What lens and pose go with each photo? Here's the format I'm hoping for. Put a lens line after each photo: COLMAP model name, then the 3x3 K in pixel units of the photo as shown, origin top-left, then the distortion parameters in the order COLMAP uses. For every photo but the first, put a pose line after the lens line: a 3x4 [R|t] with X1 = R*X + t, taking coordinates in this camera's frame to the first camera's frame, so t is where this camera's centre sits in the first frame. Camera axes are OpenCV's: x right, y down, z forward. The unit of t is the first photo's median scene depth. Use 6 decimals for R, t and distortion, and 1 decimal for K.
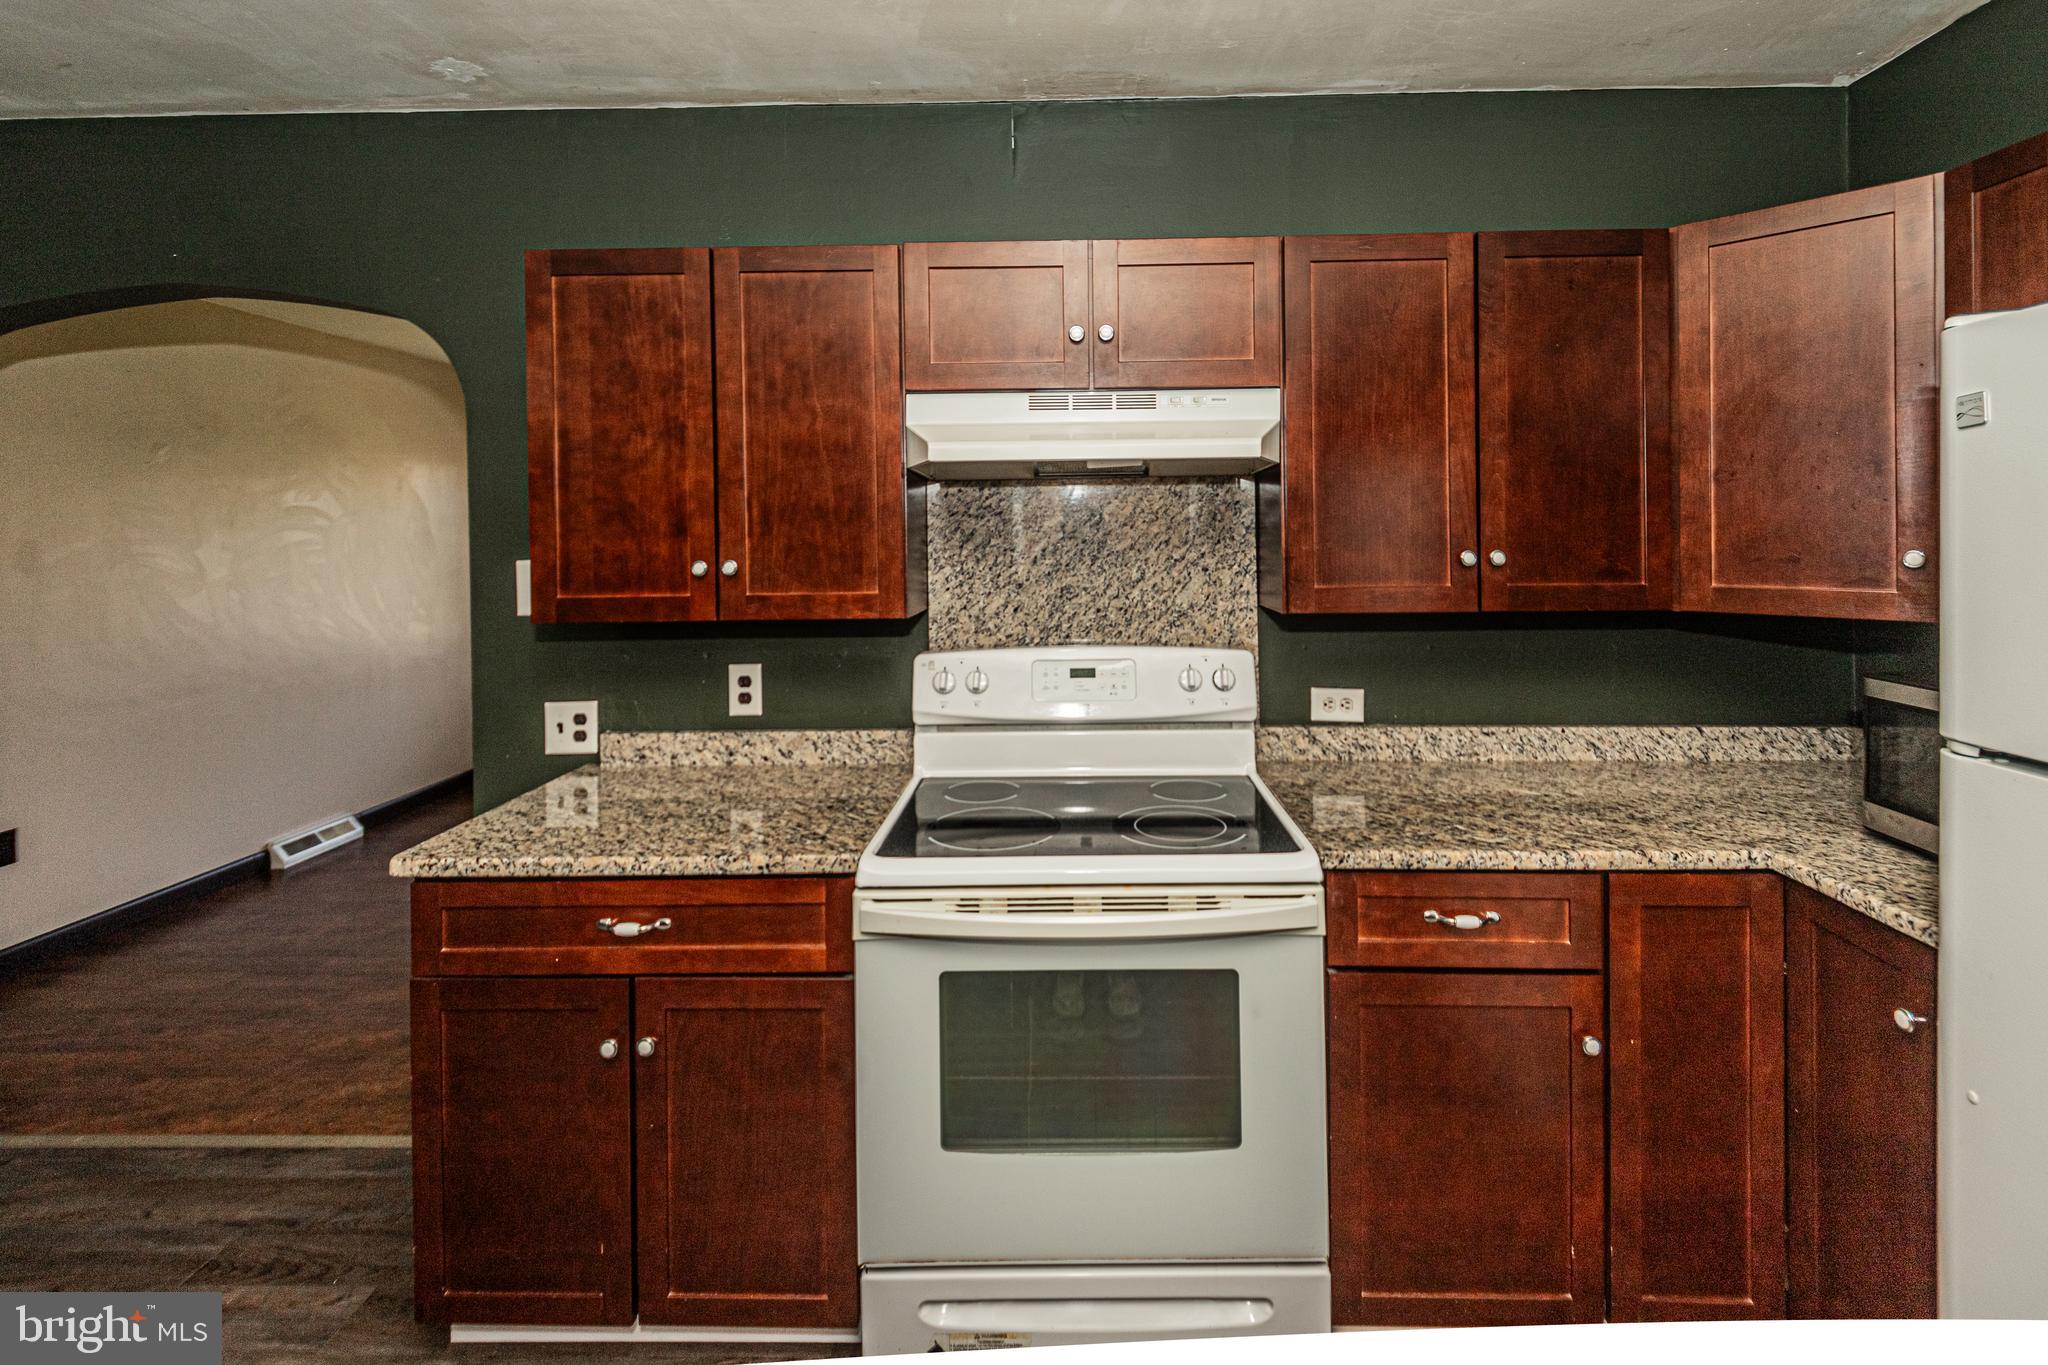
lens RADIAL K [[945.3, 0, 1068.8], [0, 945.3, 541.5], [0, 0, 1]] dist [0.030093, -0.014899]
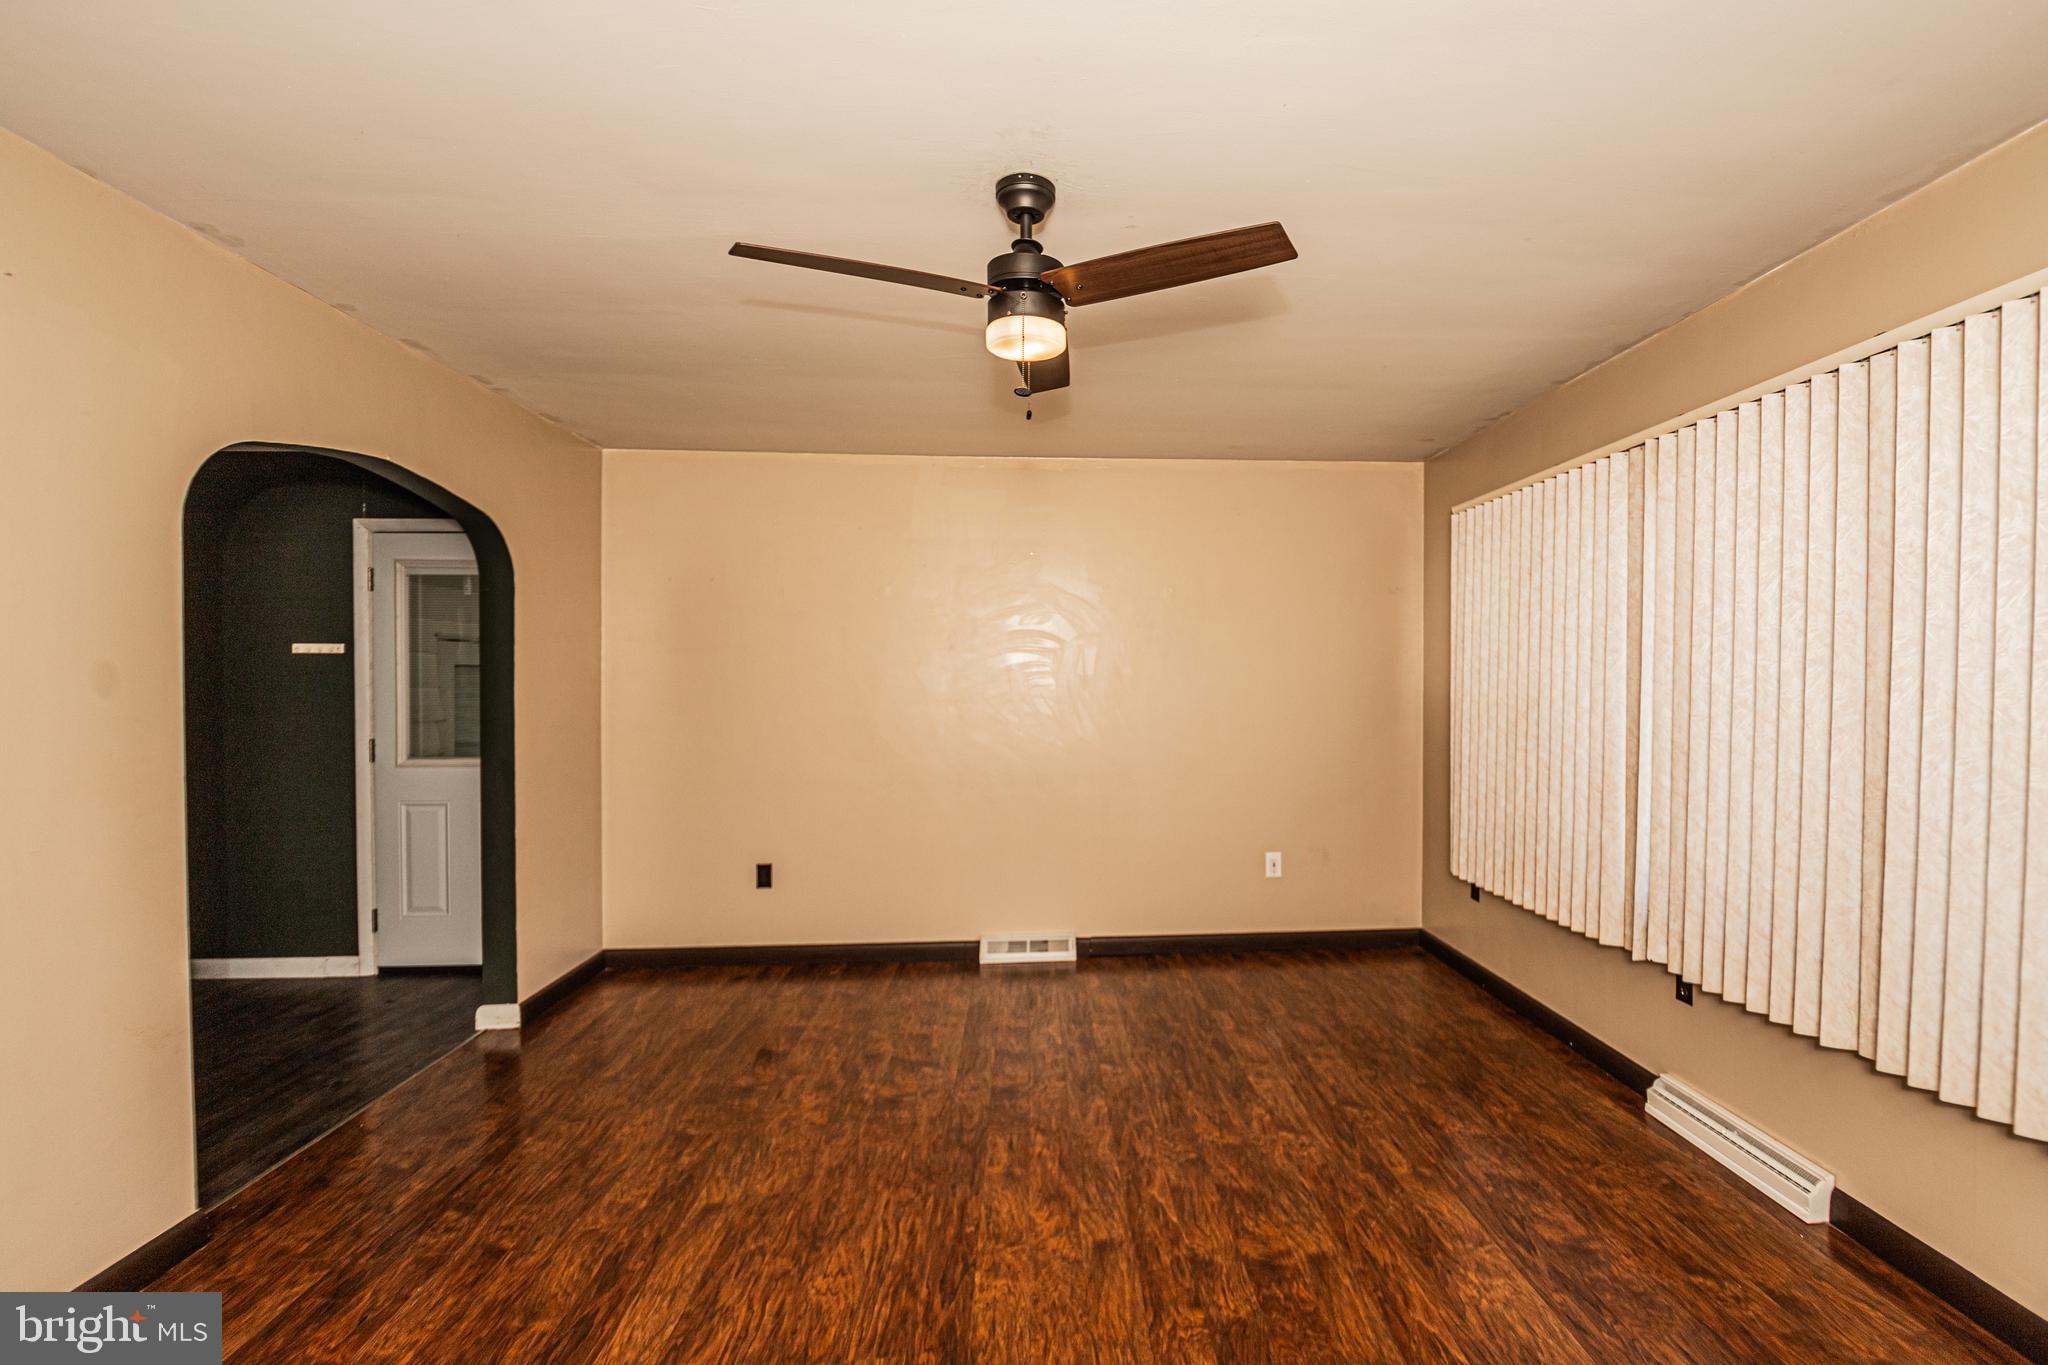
lens RADIAL K [[909.7, 0, 1102.5], [0, 909.7, 684.9], [0, 0, 1]] dist [0.003306, -0.018691]
pose [[0.094727, 0.022407, -0.995251, 0.468747], [-0.004385, 0.999746, 0.022091, 0.004200], [0.995494, 0.002272, 0.094801, 2.262440]]
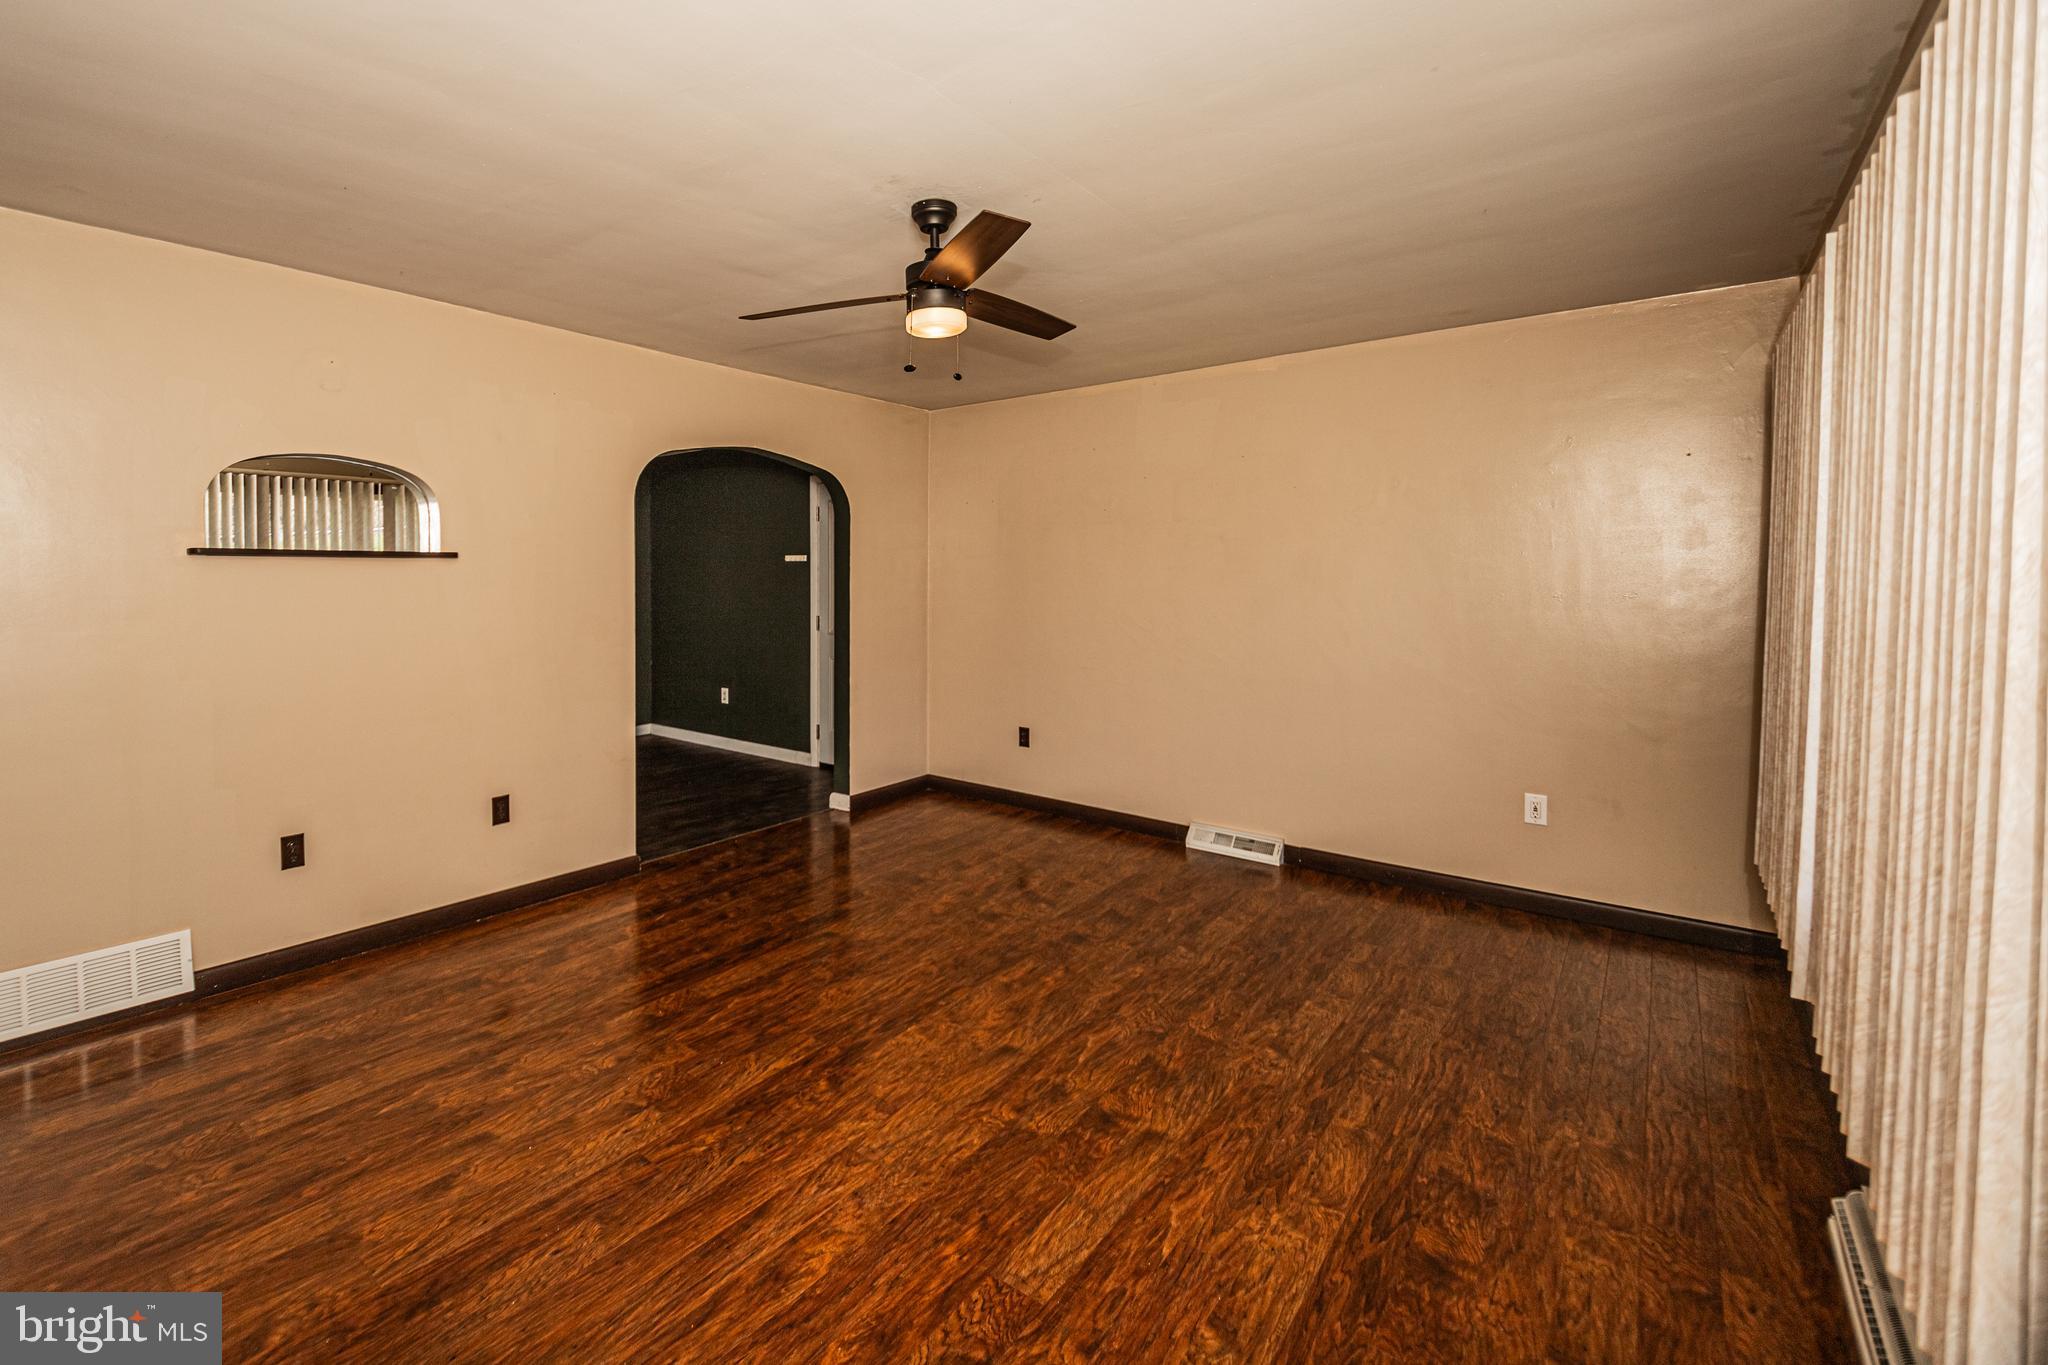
lens RADIAL K [[877.0, 0, 904.8], [0, 877.0, 582.6], [0, 0, 1]] dist [0.003534, -0.017104]
pose [[-0.641082, 0.019561, -0.767223, 0.463390], [0.003044, 0.999732, 0.022945, -0.010406], [0.767467, 0.012375, -0.640970, 3.084261]]
